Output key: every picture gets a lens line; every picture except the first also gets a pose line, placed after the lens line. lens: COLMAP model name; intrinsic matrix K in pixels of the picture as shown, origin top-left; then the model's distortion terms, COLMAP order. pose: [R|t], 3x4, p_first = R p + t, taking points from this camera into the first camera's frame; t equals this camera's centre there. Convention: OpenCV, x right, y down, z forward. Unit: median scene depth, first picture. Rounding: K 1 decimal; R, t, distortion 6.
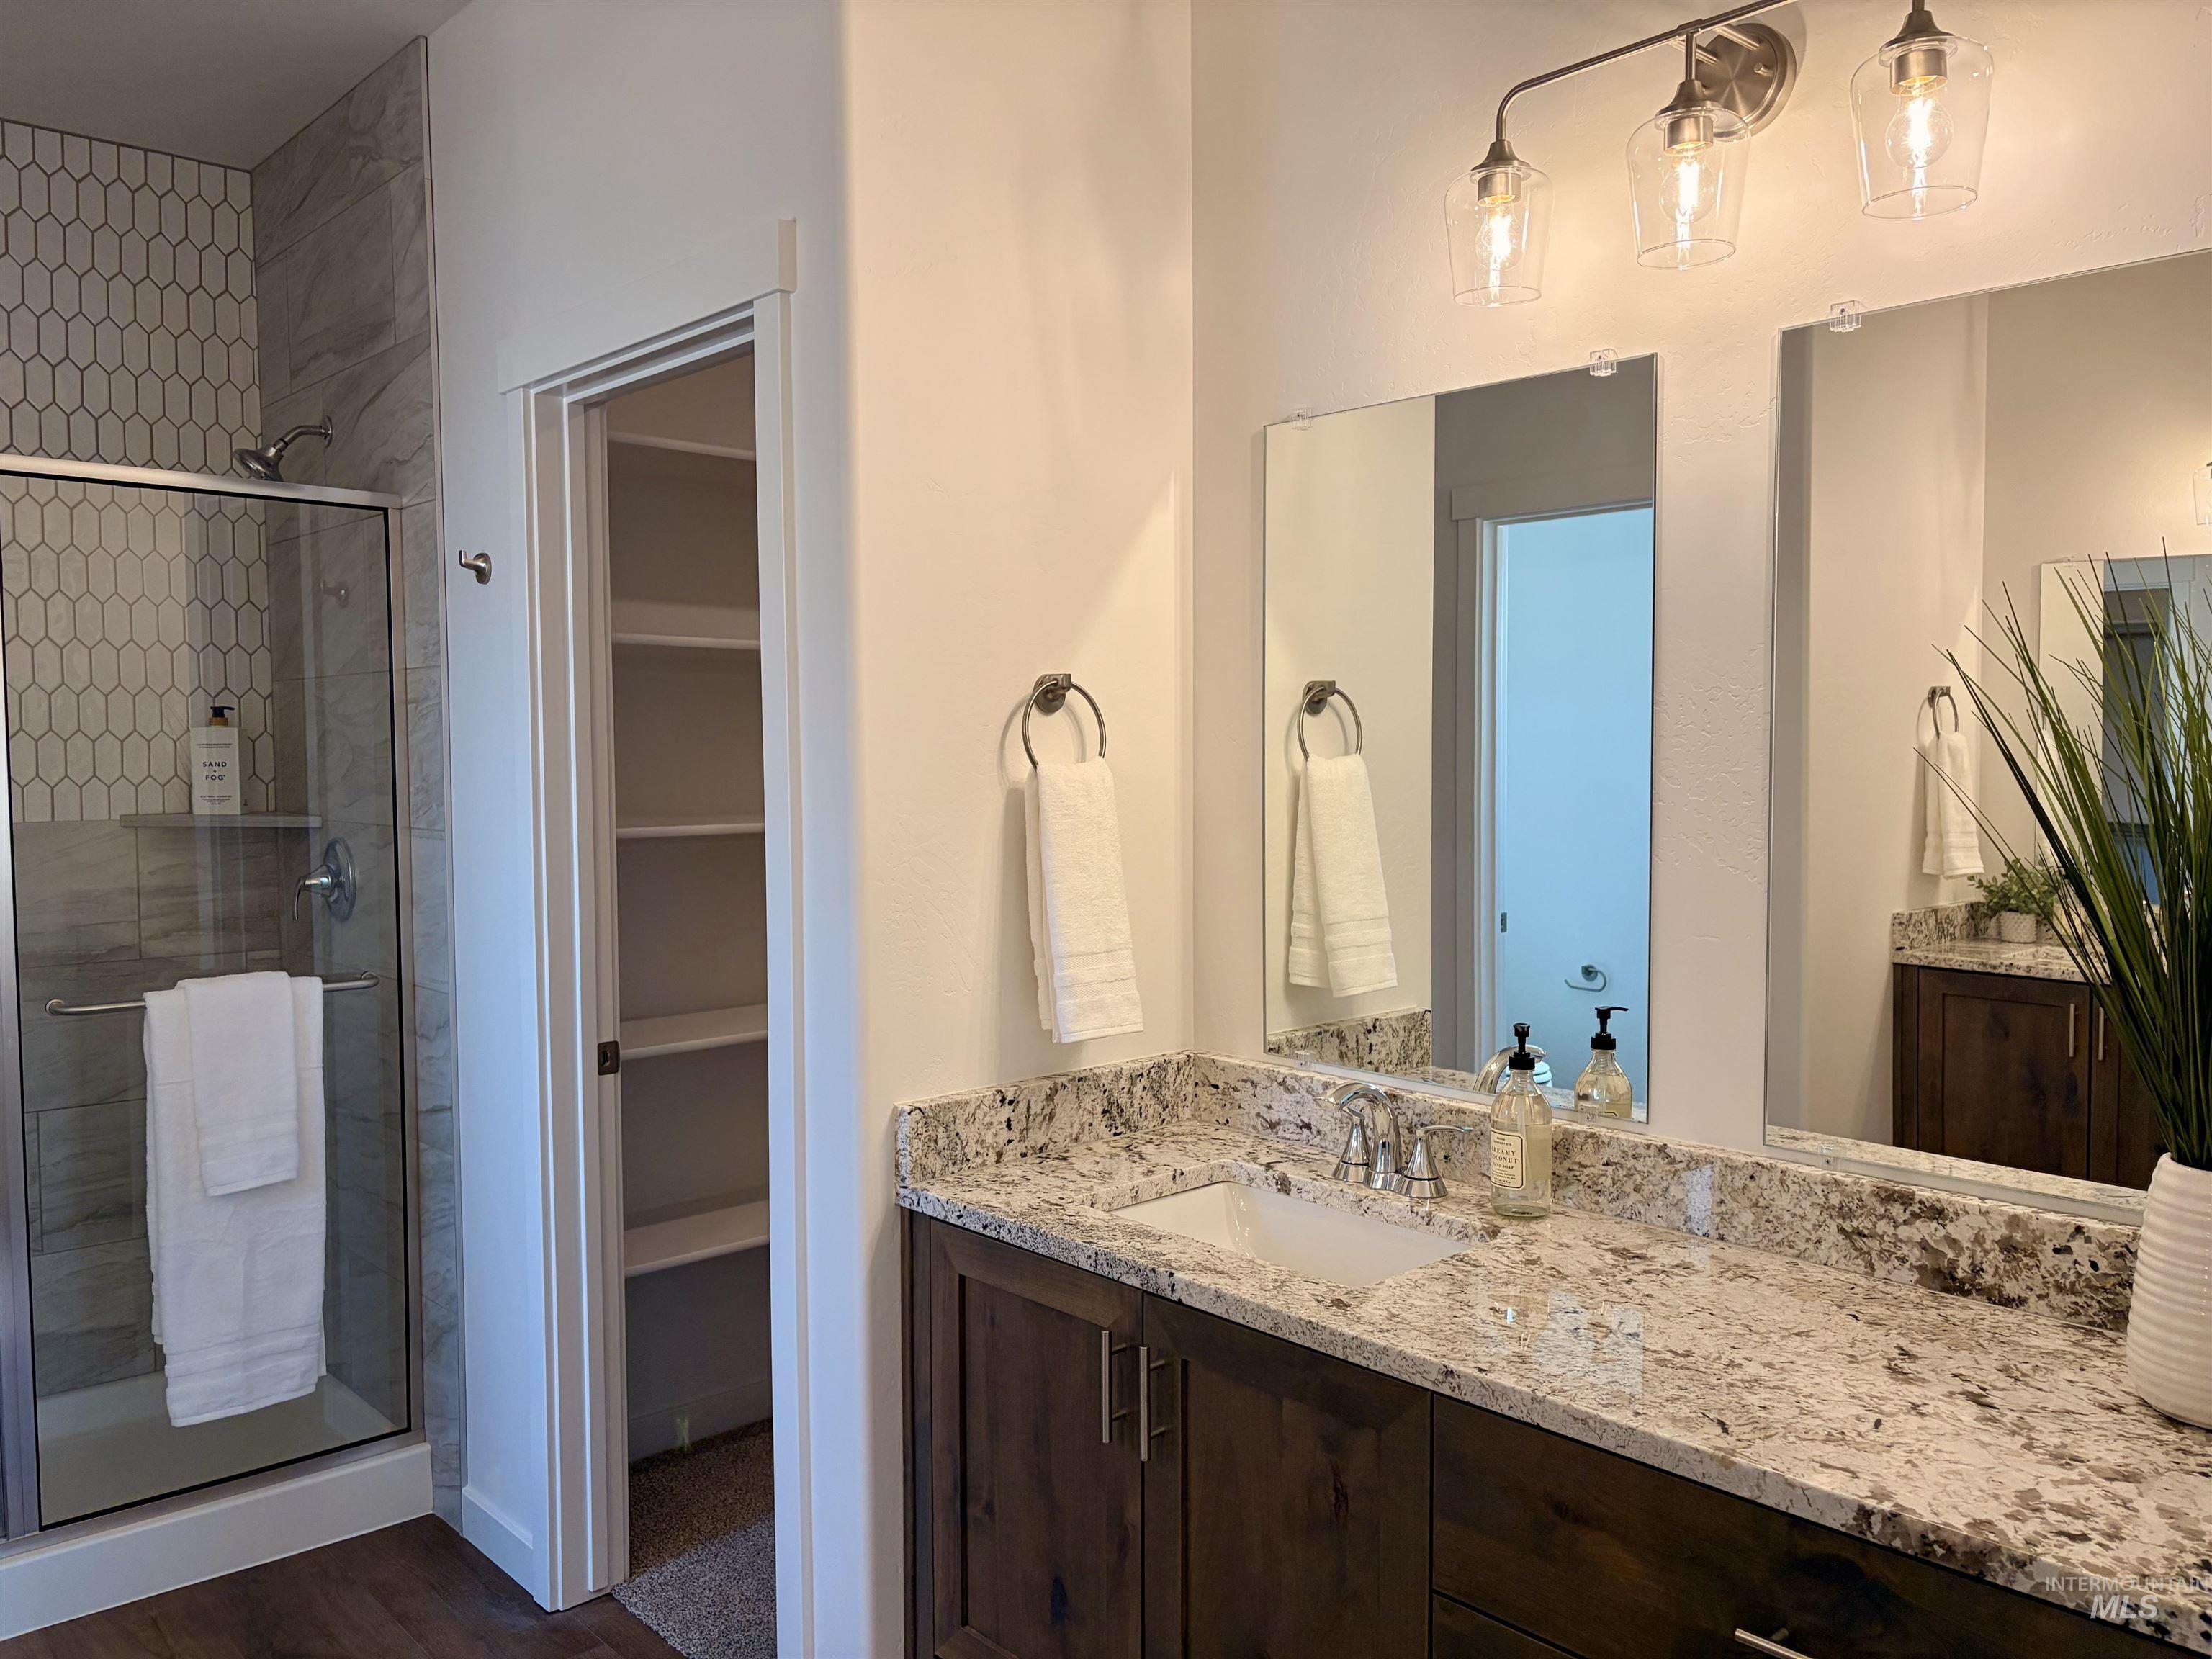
lens RADIAL K [[1676.4, 0, 1110.4], [0, 1676.4, 825.3], [0, 0, 1]] dist [0.035553, -0.039470]
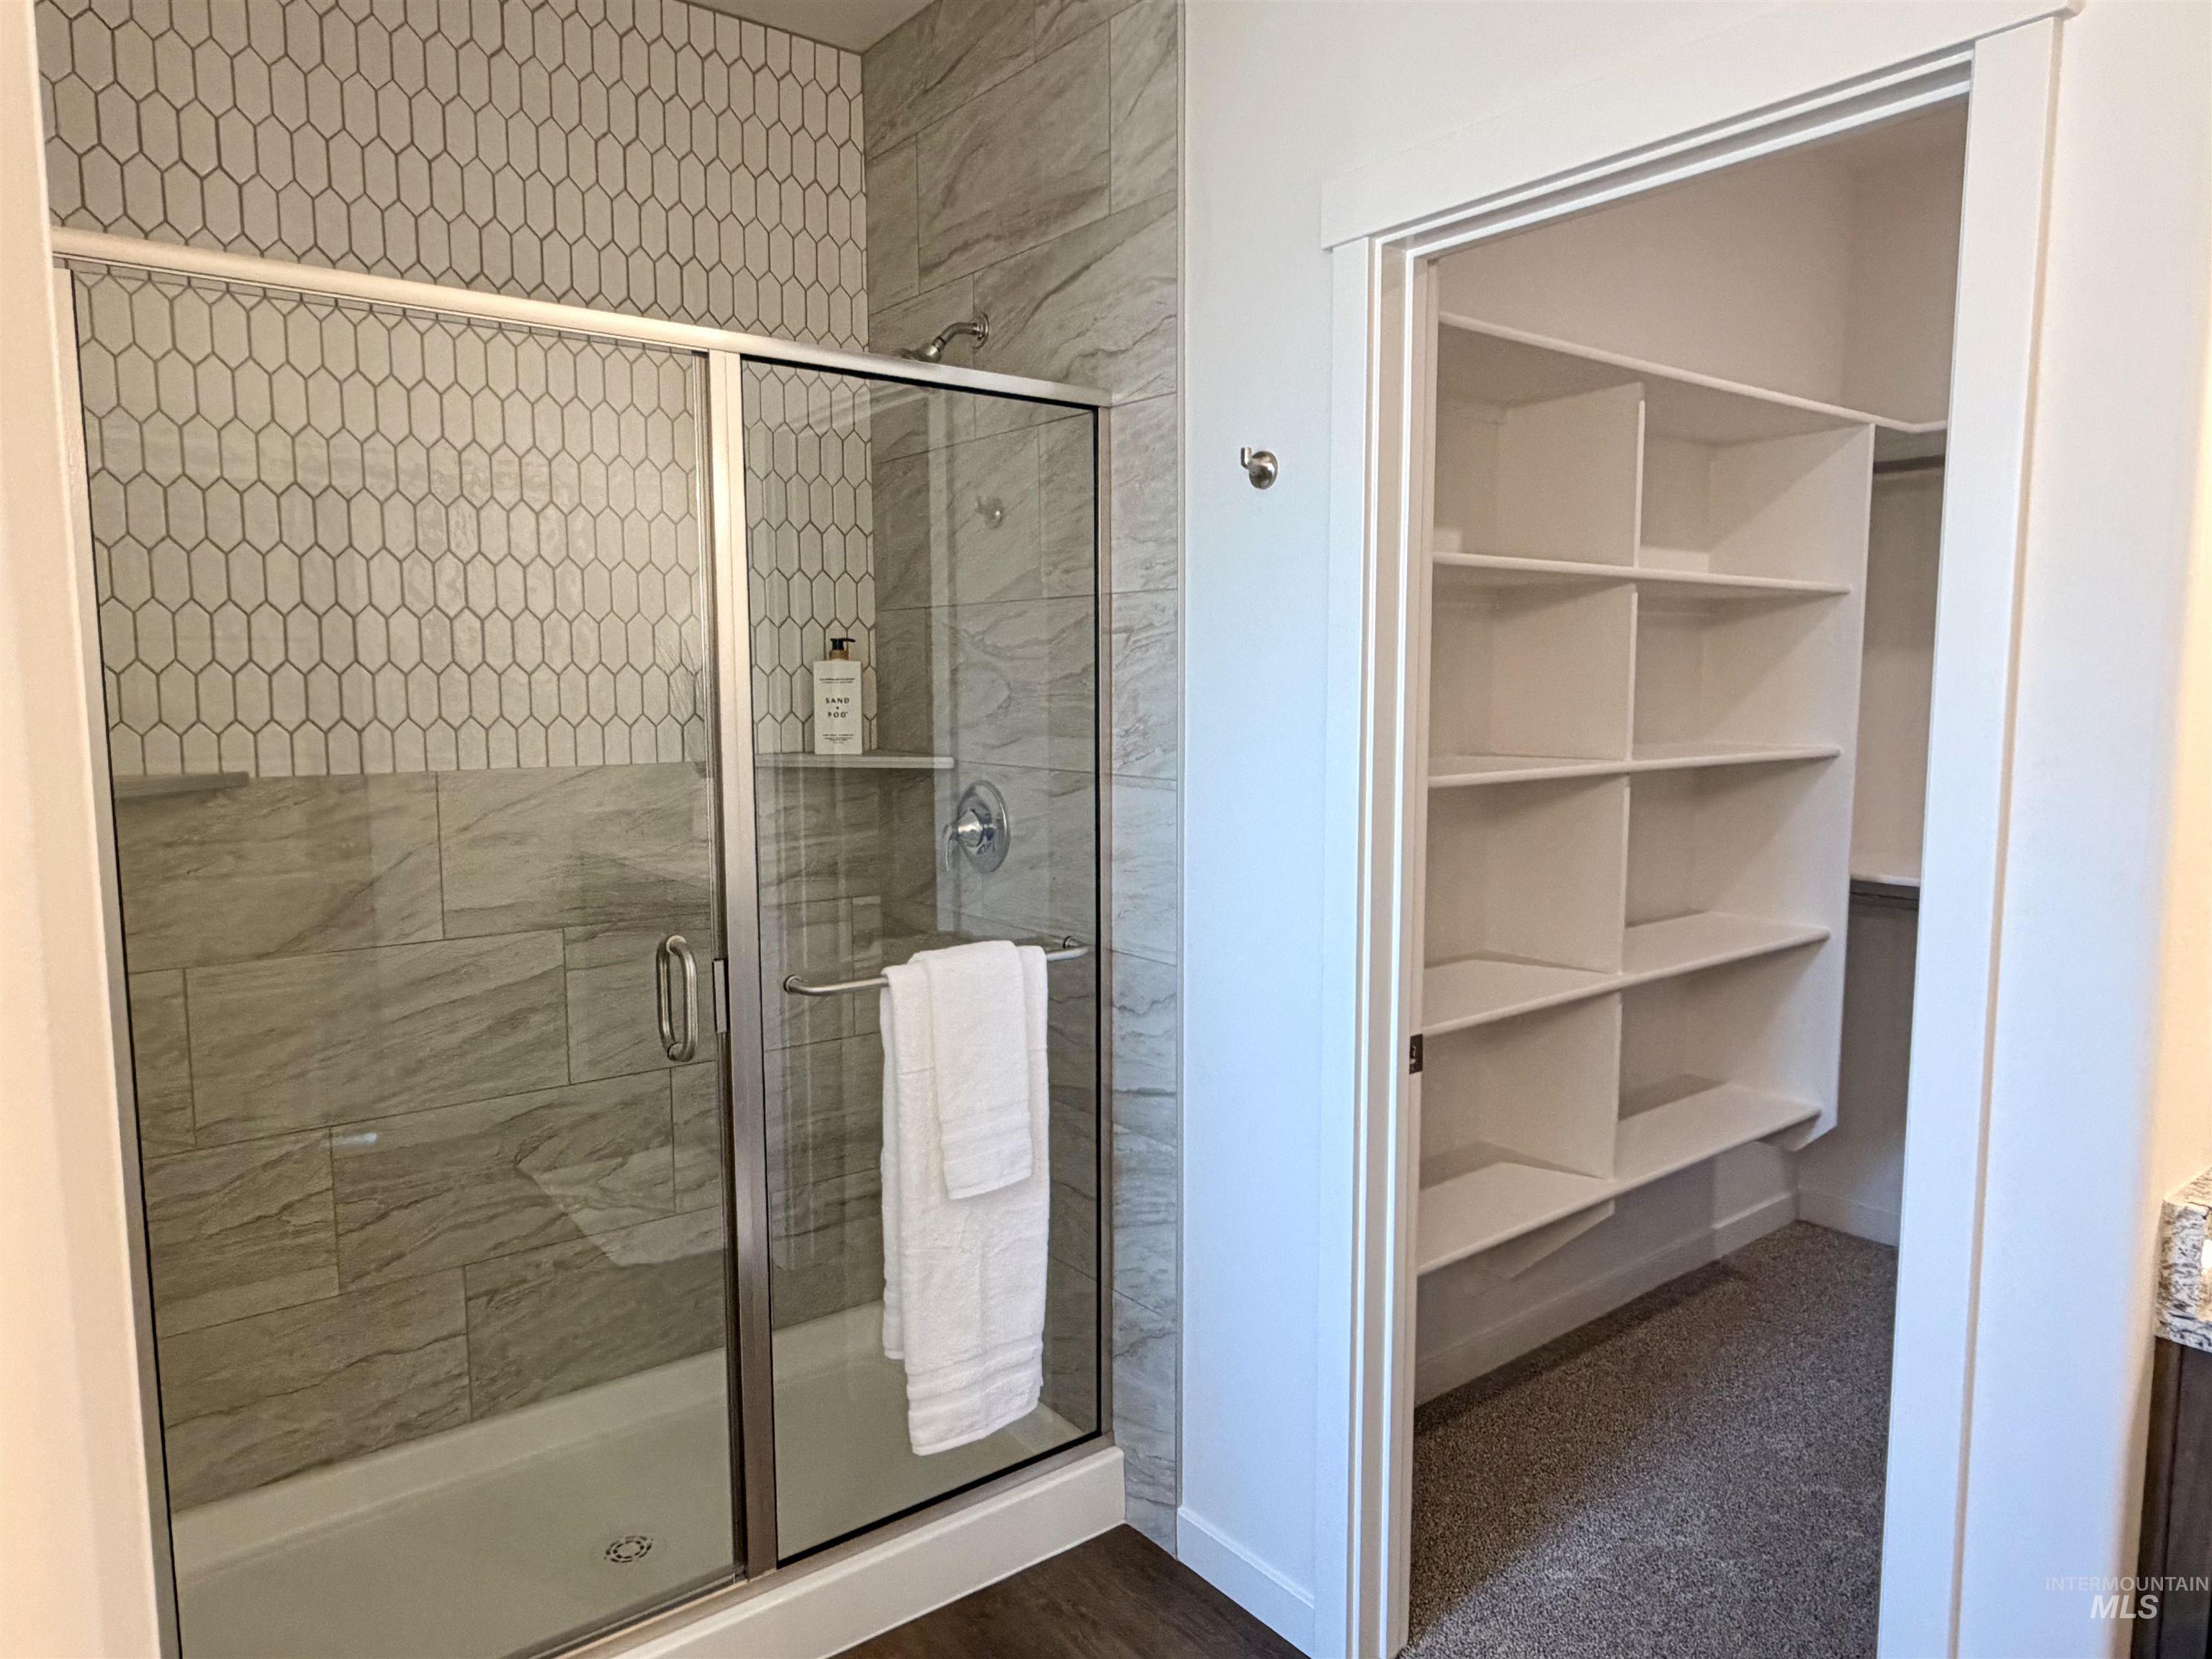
lens RADIAL K [[1418.4, 0, 1098.9], [0, 1418.4, 823.7], [0, 0, 1]] dist [-0.012643, 0.008172]
pose [[0.996036, 0.011706, -0.088177, -0.359674], [-0.006889, 0.998477, 0.054738, -0.013713], [0.088683, -0.053914, 0.994600, 0.261510]]
